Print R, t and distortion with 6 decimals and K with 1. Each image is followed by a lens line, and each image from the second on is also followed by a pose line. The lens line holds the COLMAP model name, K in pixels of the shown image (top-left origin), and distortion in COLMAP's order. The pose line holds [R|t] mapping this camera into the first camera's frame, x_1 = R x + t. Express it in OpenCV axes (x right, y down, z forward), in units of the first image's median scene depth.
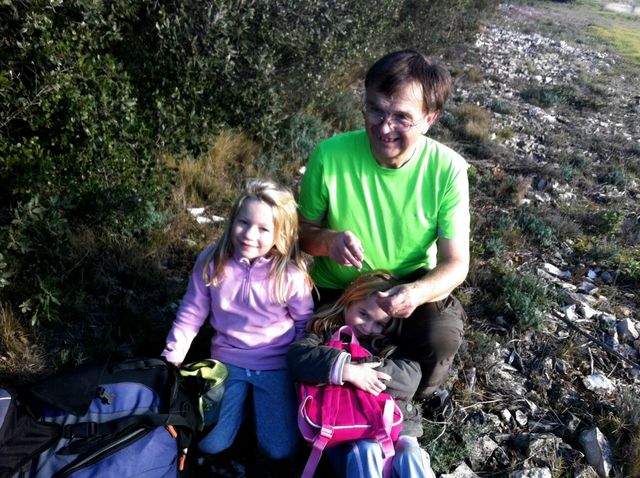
lens RADIAL K [[664.5, 0, 320.9], [0, 664.5, 238.9], [0, 0, 1]] dist [-0.052399, 0.000000]
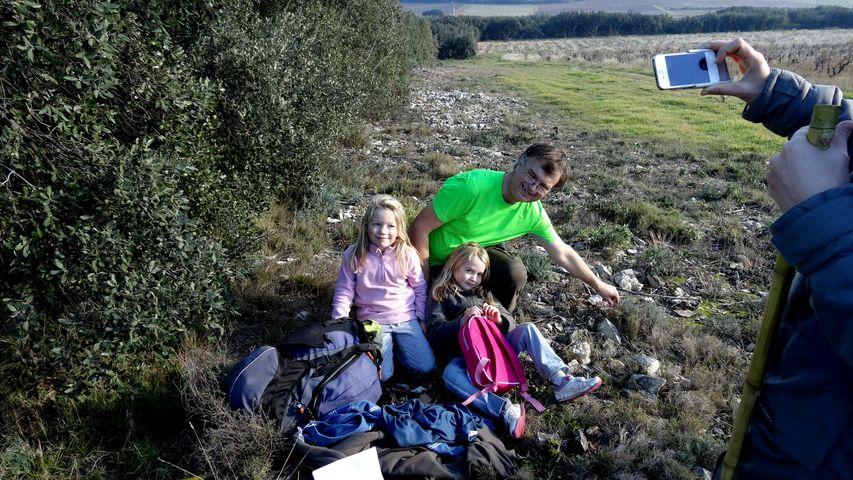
lens RADIAL K [[635.5, 0, 428.5], [0, 635.5, 246.8], [0, 0, 1]] dist [0.013264, 0.001064]
pose [[0.955508, -0.184592, 0.230066, -0.283891], [0.203136, 0.977341, -0.059495, 0.112331], [-0.213871, 0.103582, 0.971355, -0.383178]]
